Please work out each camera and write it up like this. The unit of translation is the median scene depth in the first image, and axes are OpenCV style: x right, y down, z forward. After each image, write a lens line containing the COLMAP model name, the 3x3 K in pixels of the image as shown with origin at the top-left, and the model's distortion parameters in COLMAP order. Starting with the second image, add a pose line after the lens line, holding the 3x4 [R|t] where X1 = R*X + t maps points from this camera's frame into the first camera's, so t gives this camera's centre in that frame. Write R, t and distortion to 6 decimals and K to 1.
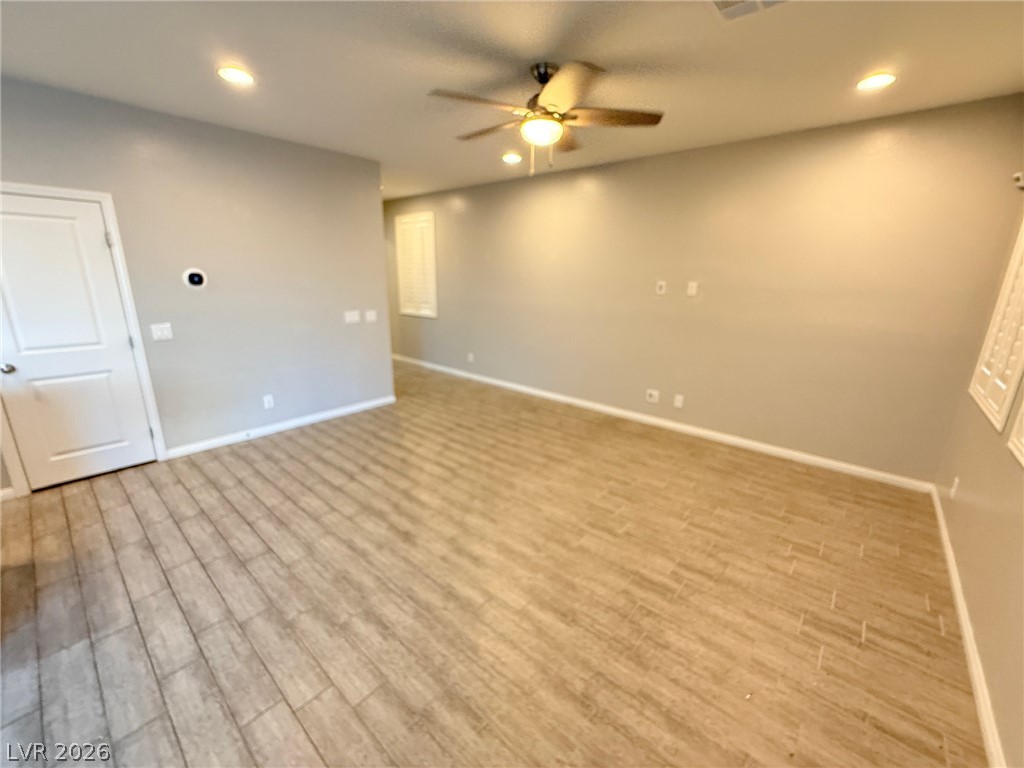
lens RADIAL K [[413.0, 0, 515.6], [0, 413.0, 385.7], [0, 0, 1]] dist [-0.000308, 0.000650]
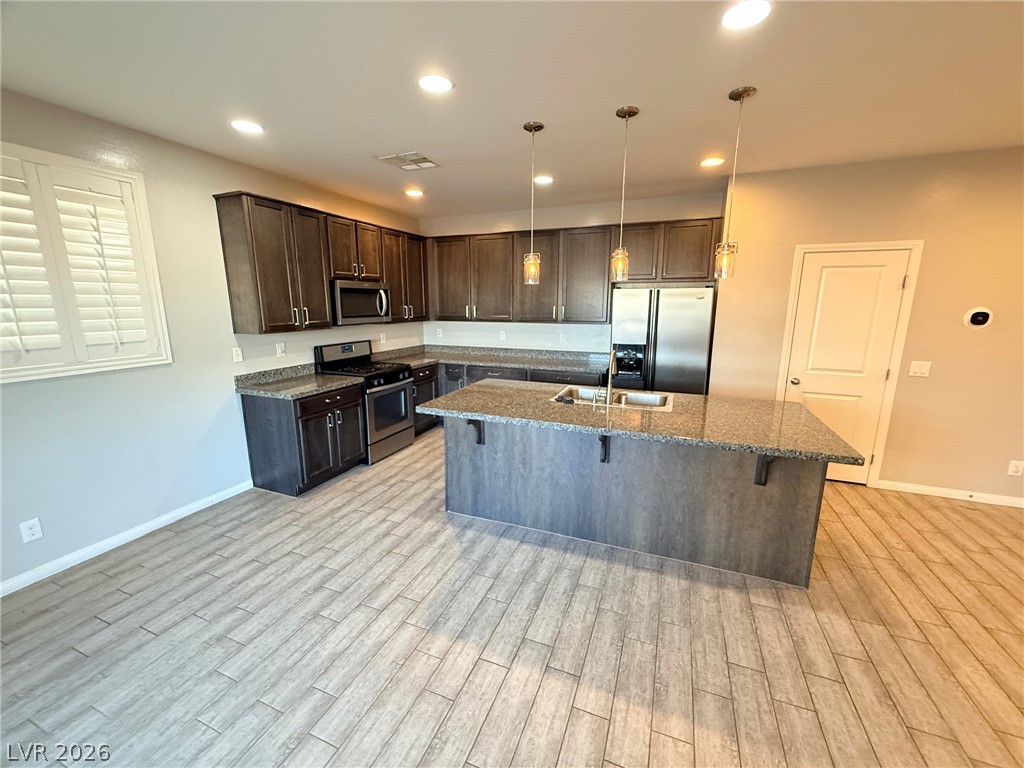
lens RADIAL K [[413.0, 0, 508.0], [0, 413.0, 382.2], [0, 0, 1]] dist [-0.000308, 0.000650]
pose [[0.315019, 0.169028, -0.933913, -0.248615], [-0.246884, 0.964732, 0.091329, 0.065699], [0.916412, 0.201797, 0.345639, -0.300883]]
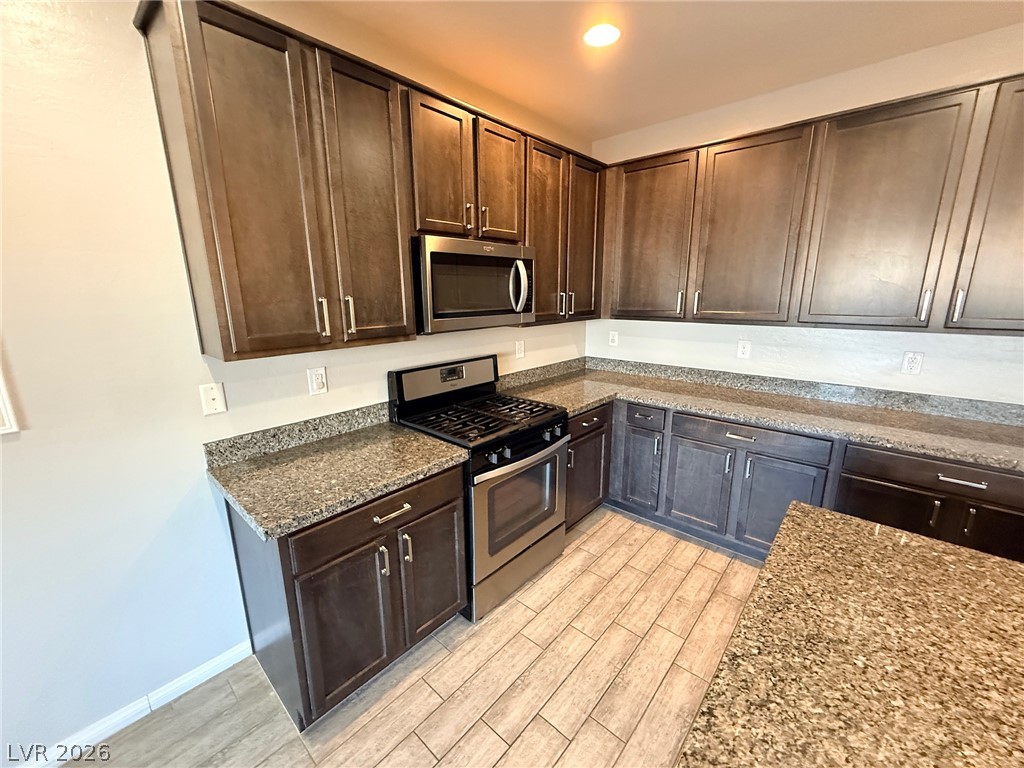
lens RADIAL K [[413.0, 0, 508.4], [0, 413.0, 381.8], [0, 0, 1]] dist [-0.000308, 0.000650]
pose [[-0.016050, 0.203915, -0.978857, -1.063863], [-0.257819, 0.945034, 0.201097, 0.056297], [0.966060, 0.255595, 0.037405, -0.262952]]
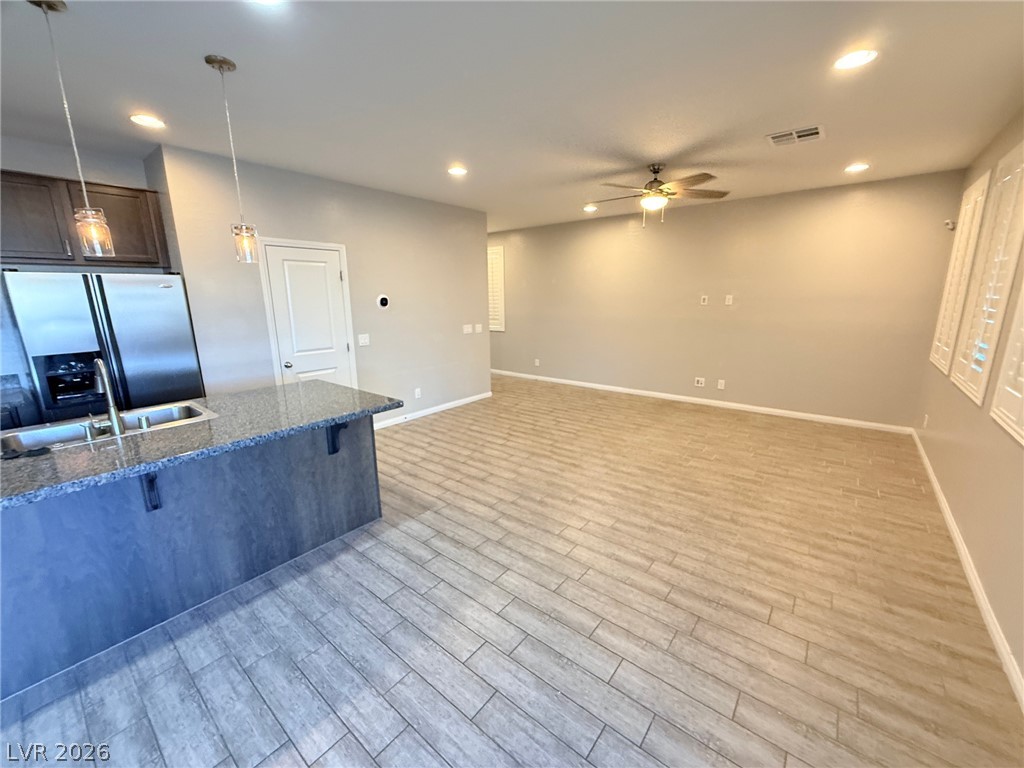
lens RADIAL K [[413.0, 0, 514.0], [0, 413.0, 381.6], [0, 0, 1]] dist [-0.000308, 0.000650]
pose [[0.999123, -0.032247, 0.026720, -0.438016], [0.033751, 0.997751, -0.057907, 0.119975], [-0.024793, 0.058758, 0.997964, -0.437998]]
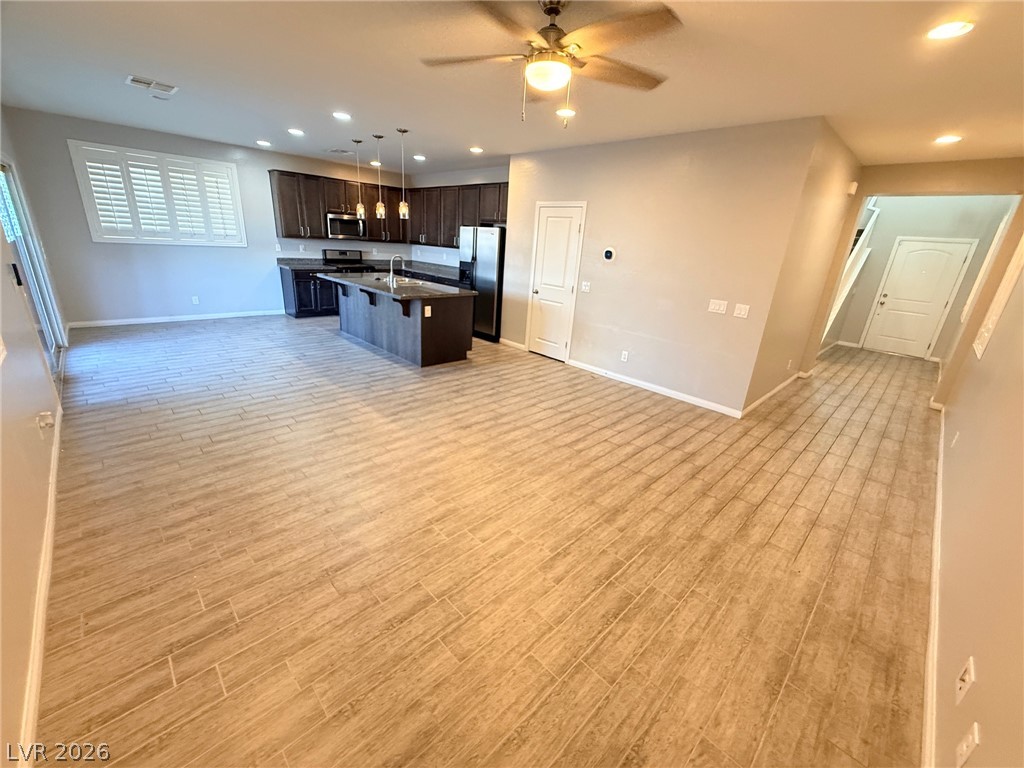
lens RADIAL K [[413.0, 0, 503.2], [0, 413.0, 381.4], [0, 0, 1]] dist [-0.000308, 0.000650]
pose [[-0.098054, 0.303893, -0.947647, 0.875645], [-0.326741, 0.889618, 0.319092, -0.232735], [0.940014, 0.340924, 0.012064, 0.897740]]
